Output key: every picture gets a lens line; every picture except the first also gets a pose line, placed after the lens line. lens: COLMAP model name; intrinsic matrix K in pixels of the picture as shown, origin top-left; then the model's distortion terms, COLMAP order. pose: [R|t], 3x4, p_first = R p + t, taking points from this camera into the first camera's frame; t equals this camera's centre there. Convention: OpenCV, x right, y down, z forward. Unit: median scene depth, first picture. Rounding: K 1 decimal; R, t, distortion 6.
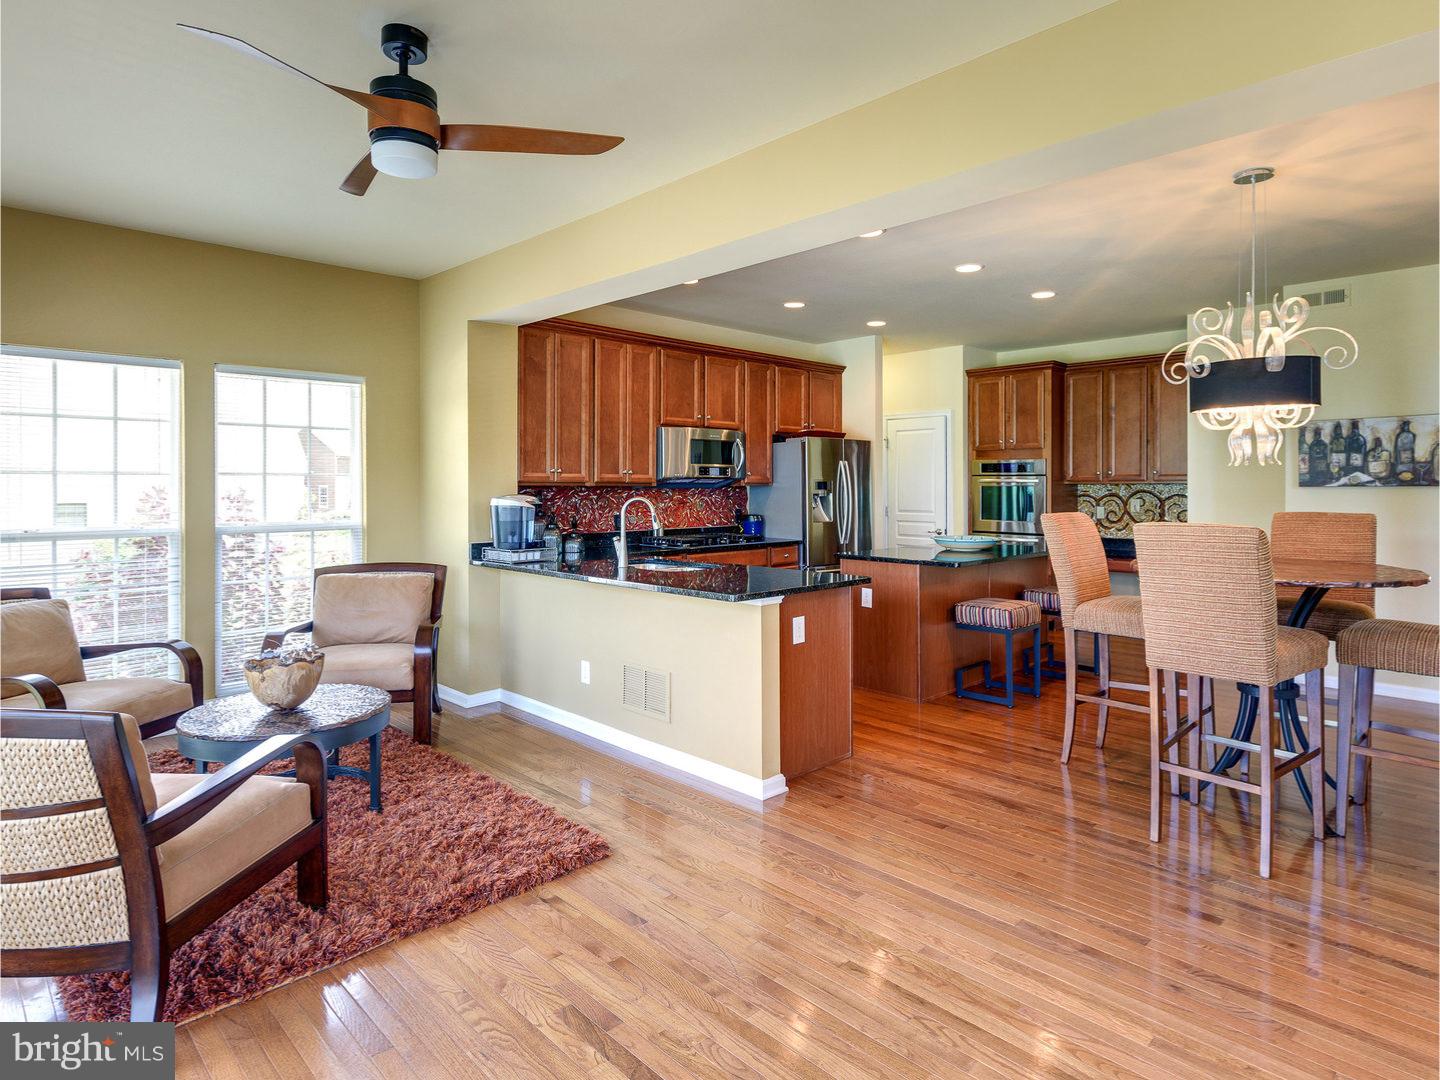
lens RADIAL K [[803.7, 0, 716.5], [0, 803.7, 489.0], [0, 0, 1]] dist [0.001502, 0.000148]
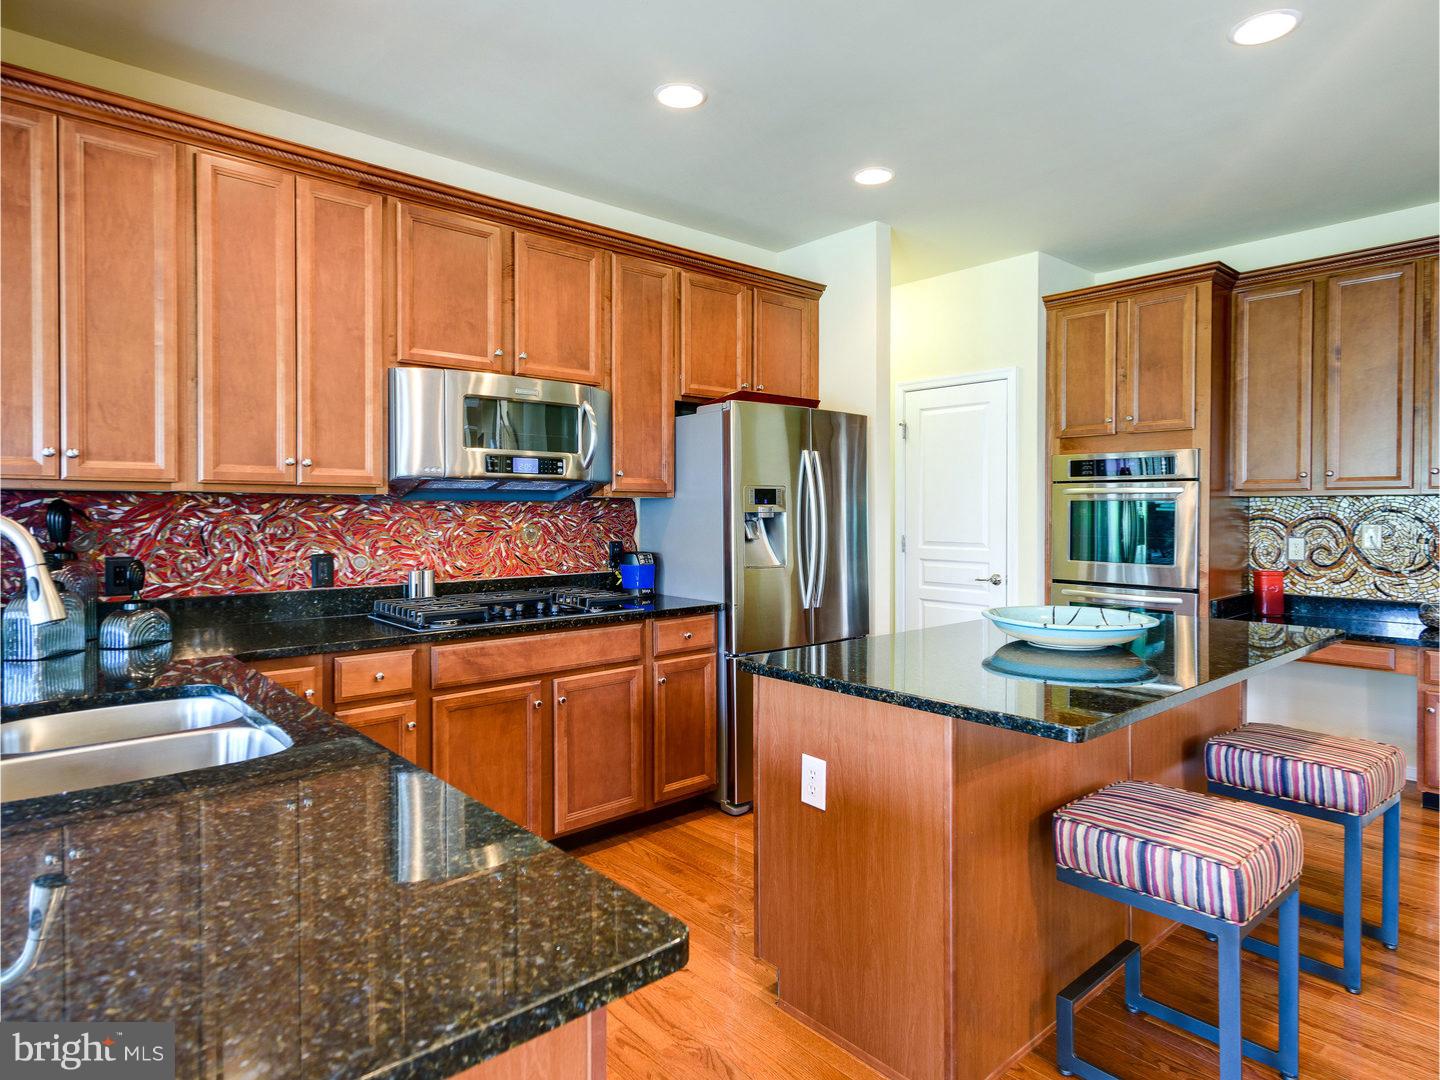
lens RADIAL K [[829.5, 0, 698.3], [0, 829.5, 521.2], [0, 0, 1]] dist [0.002738, 0.000127]
pose [[0.998196, 0.002361, -0.059985, 0.121151], [-0.001716, 0.999940, 0.010811, 0.005967], [0.060007, -0.010689, 0.998141, 0.470714]]
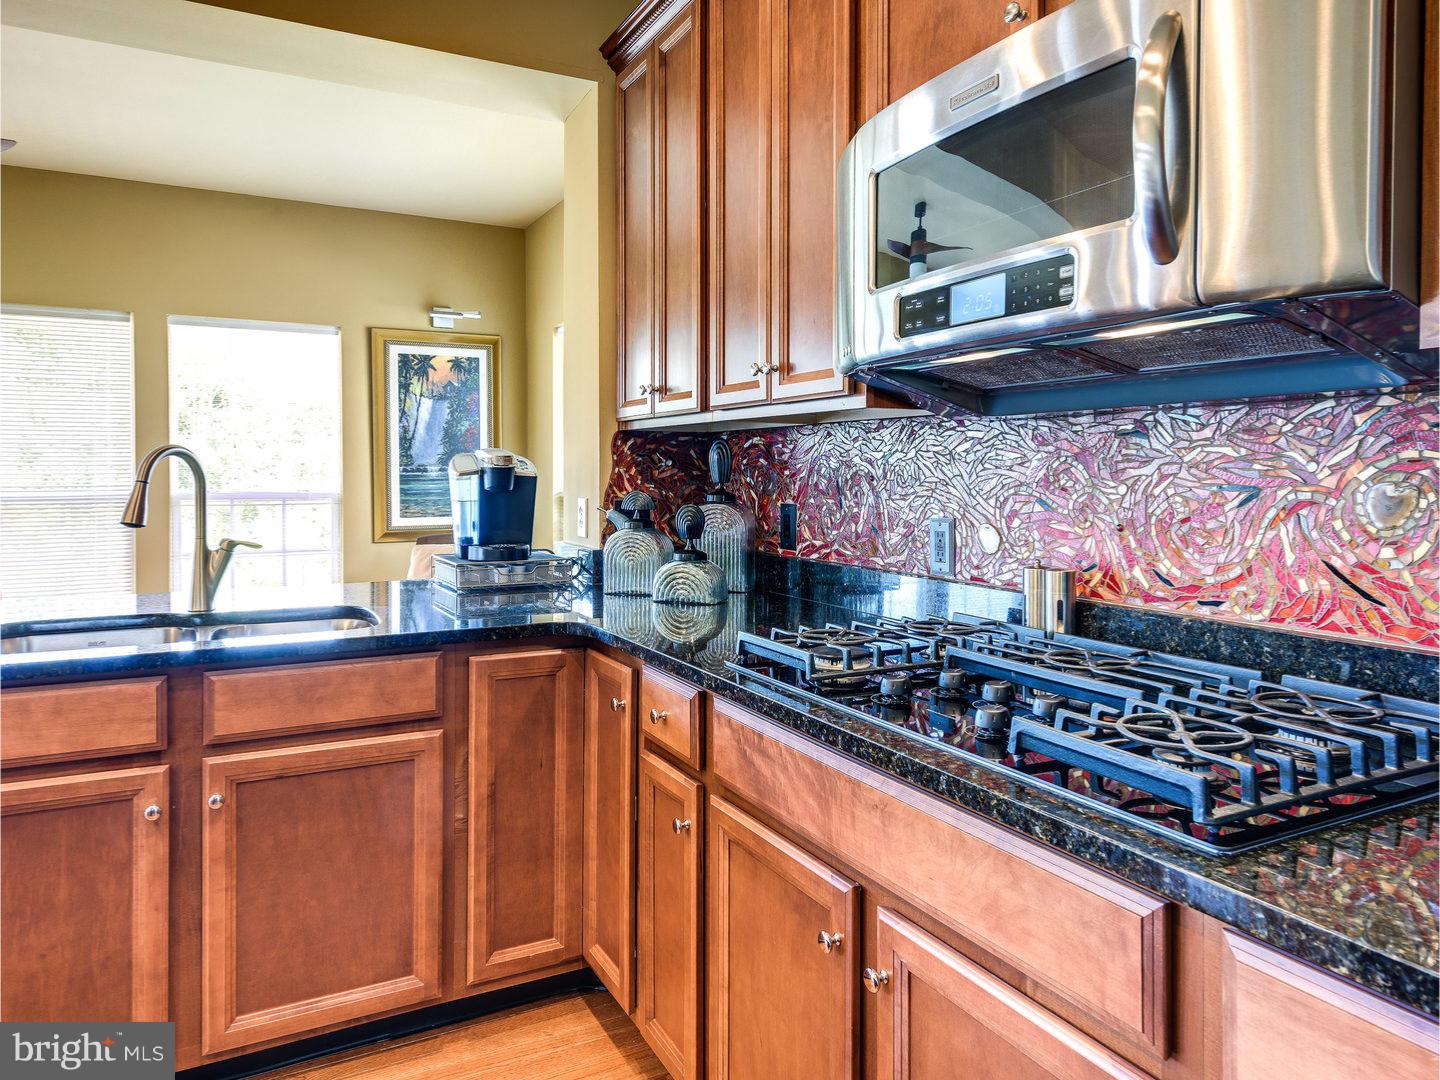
lens RADIAL K [[937.4, 0, 719.2], [0, 937.4, 481.4], [0, 0, 1]] dist [0.005641, 0.002369]
pose [[-0.284222, 0.009734, -0.958709, 0.193856], [-0.002665, 0.999937, 0.010943, 0.014642], [0.958755, 0.005665, -0.284178, 0.931427]]
